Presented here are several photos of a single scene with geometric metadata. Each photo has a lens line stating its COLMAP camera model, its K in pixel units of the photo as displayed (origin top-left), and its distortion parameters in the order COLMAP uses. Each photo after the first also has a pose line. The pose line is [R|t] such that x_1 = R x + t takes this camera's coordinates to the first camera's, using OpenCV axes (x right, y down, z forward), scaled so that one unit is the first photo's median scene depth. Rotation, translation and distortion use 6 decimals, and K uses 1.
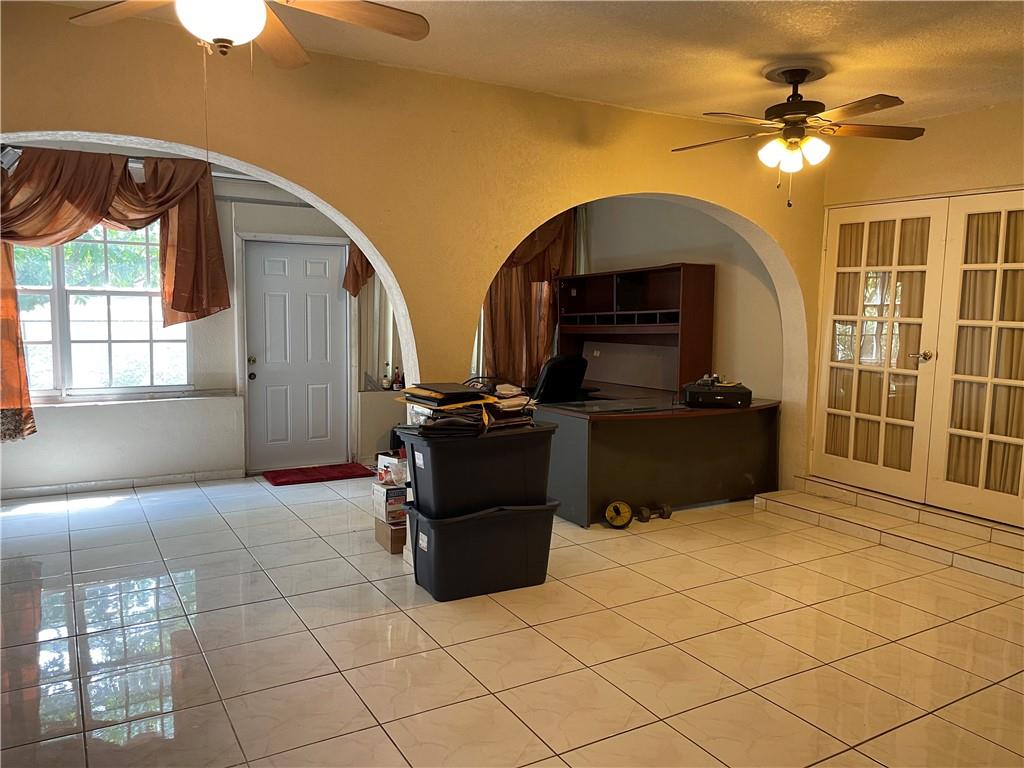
lens RADIAL K [[774.0, 0, 505.8], [0, 774.0, 380.4], [0, 0, 1]] dist [0.037254, -0.022709]
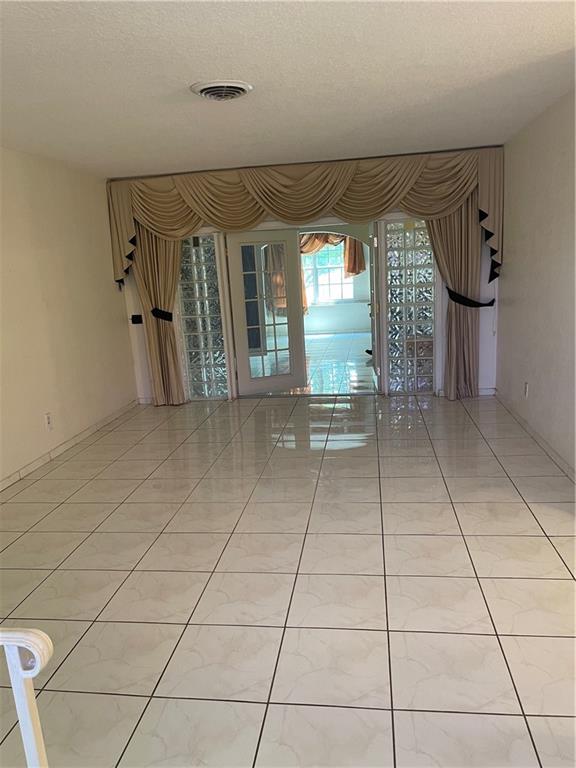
lens RADIAL K [[580.5, 0, 285.2], [0, 580.5, 390.3], [0, 0, 1]] dist [0.037254, -0.022709]
pose [[0.775537, 0.072004, -0.627182, 0.782145], [0.010312, 0.991897, 0.126627, 0.068371], [0.631217, -0.104671, 0.768511, -0.857283]]
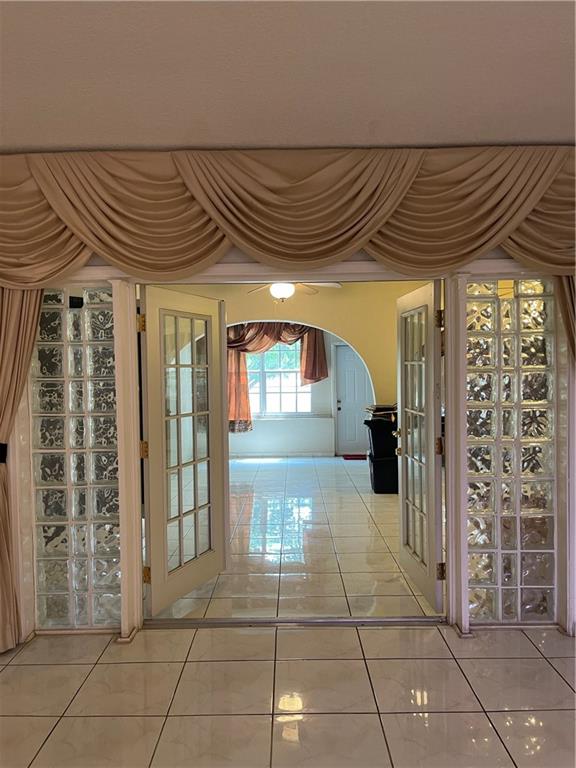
lens RADIAL K [[580.5, 0, 292.4], [0, 580.5, 386.2], [0, 0, 1]] dist [0.037254, -0.022709]
pose [[0.859116, -0.011944, -0.511642, 0.402894], [-0.023628, 0.997736, -0.062966, 0.038436], [0.511235, 0.066184, 0.856889, -0.458931]]
